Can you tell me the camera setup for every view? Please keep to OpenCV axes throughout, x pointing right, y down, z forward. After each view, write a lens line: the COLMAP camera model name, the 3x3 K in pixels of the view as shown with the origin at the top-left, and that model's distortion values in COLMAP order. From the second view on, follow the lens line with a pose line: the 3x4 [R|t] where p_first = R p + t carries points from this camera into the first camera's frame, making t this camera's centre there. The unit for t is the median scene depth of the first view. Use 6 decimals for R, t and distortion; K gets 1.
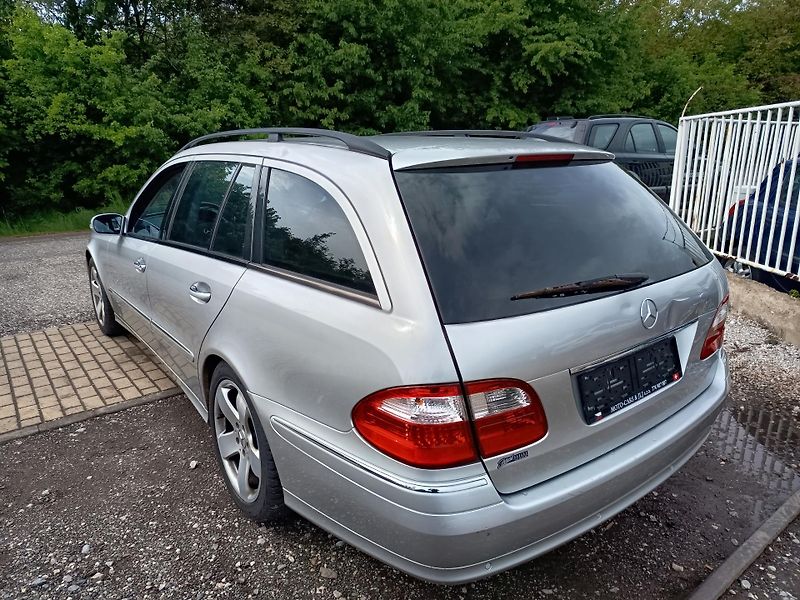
lens RADIAL K [[558.4, 0, 391.5], [0, 558.4, 300.4], [0, 0, 1]] dist [-0.041897, 0.052093]
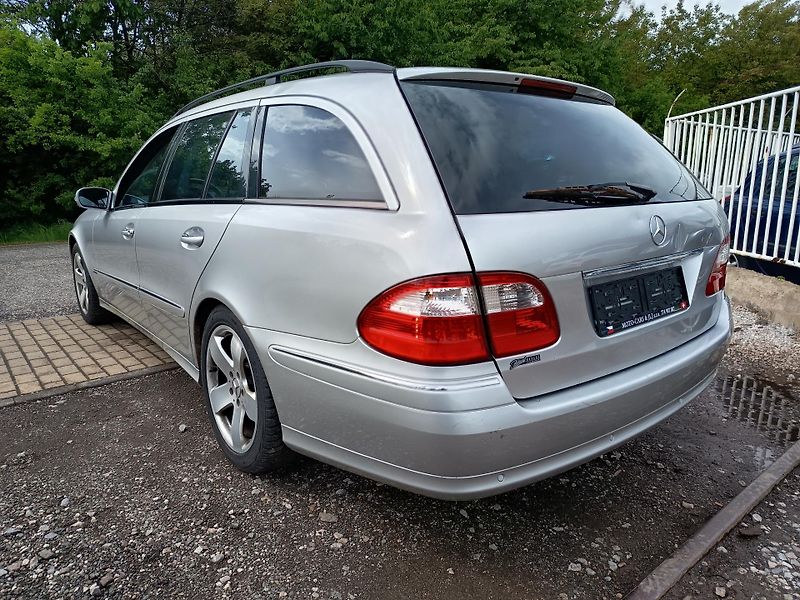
lens RADIAL K [[556.4, 0, 405.4], [0, 556.4, 305.7], [0, 0, 1]] dist [-0.030983, 0.043917]
pose [[0.998961, -0.000753, 0.045574, -0.014853], [0.002595, 0.999182, -0.040365, 0.099701], [-0.045506, 0.040441, 0.998145, 0.021188]]
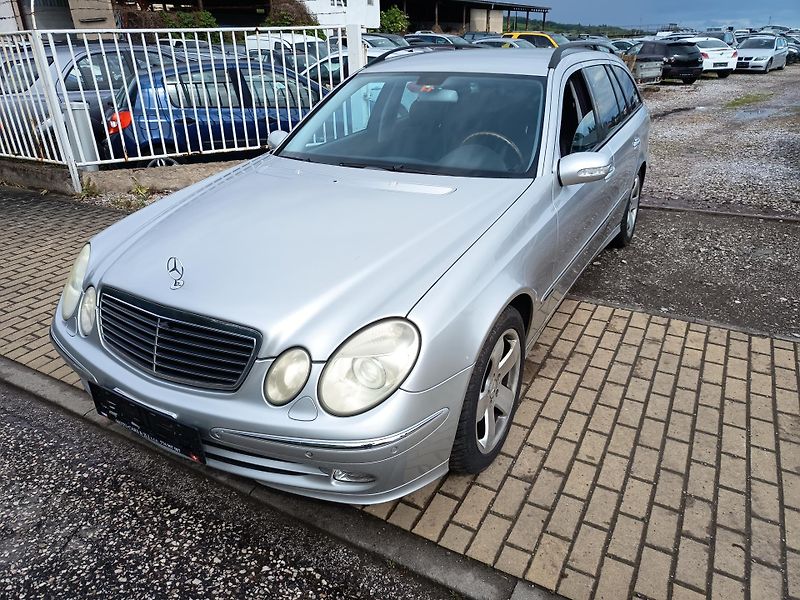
lens RADIAL K [[556.4, 0, 405.4], [0, 556.4, 305.7], [0, 0, 1]] dist [-0.030983, 0.043917]
pose [[-0.401271, -0.382205, 0.832407, -1.196025], [0.250280, 0.828446, 0.501037, -0.451862], [-0.881103, 0.409386, -0.236773, 1.599297]]
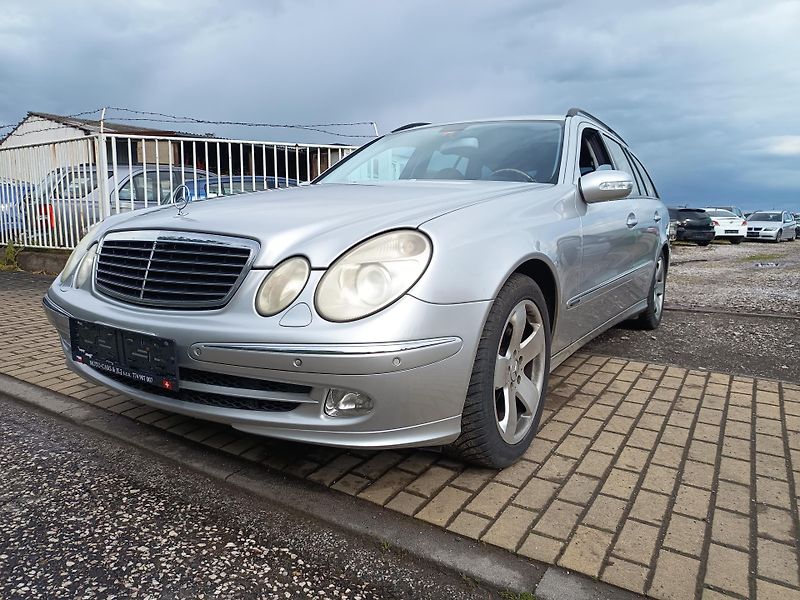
lens RADIAL K [[558.3, 0, 402.8], [0, 558.3, 304.4], [0, 0, 1]] dist [-0.044418, 0.062595]
pose [[-0.351883, -0.144963, 0.924751, -1.213225], [0.224891, 0.945905, 0.233854, -0.241276], [-0.908627, 0.290257, -0.300247, 1.652258]]
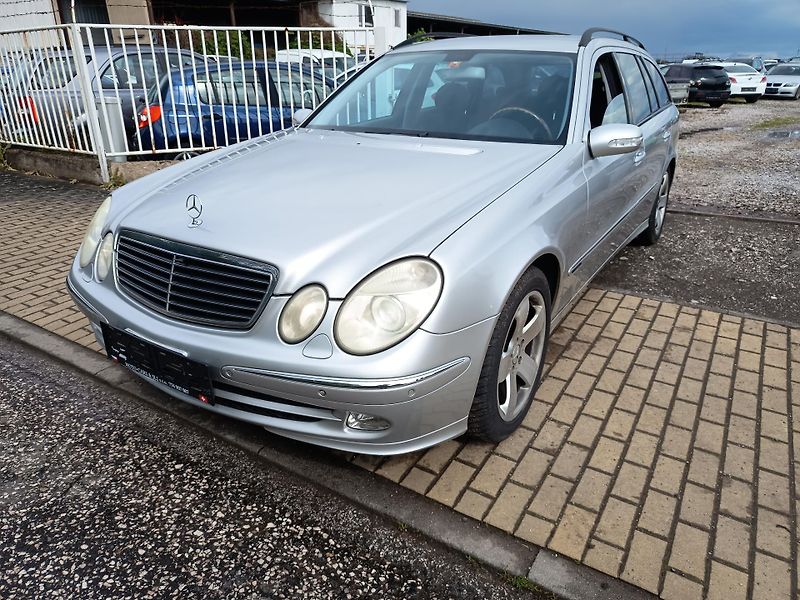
lens RADIAL K [[557.4, 0, 400.0], [0, 557.4, 300.0], [0, 0, 1]] dist [-0.034028, 0.046552]
pose [[-0.354251, -0.357536, 0.864103, -1.200808], [0.237346, 0.859394, 0.452890, -0.381548], [-0.904529, 0.365528, -0.219581, 1.626283]]
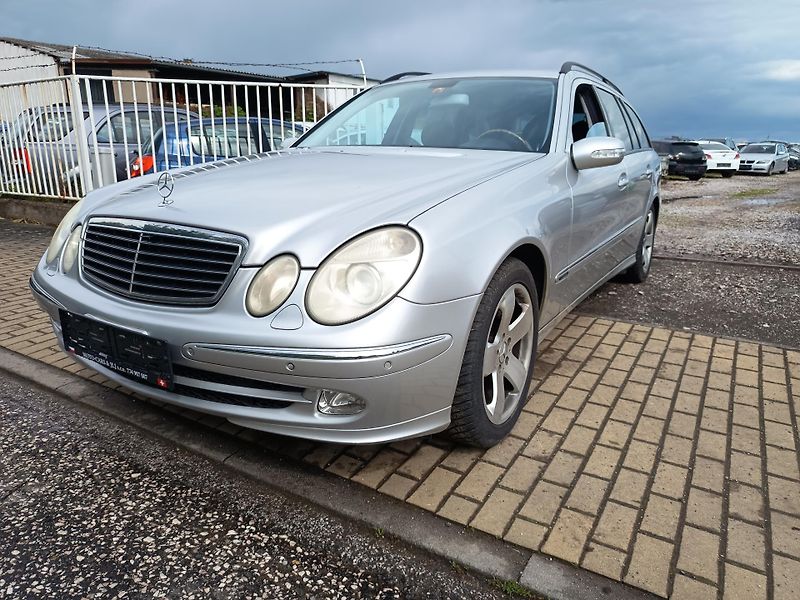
lens RADIAL K [[557.4, 0, 400.0], [0, 557.4, 300.0], [0, 0, 1]] dist [-0.034028, 0.046552]
pose [[-0.367403, -0.247253, 0.896594, -1.203738], [0.228892, 0.910328, 0.344835, -0.294862], [-0.901457, 0.331916, -0.277863, 1.636726]]
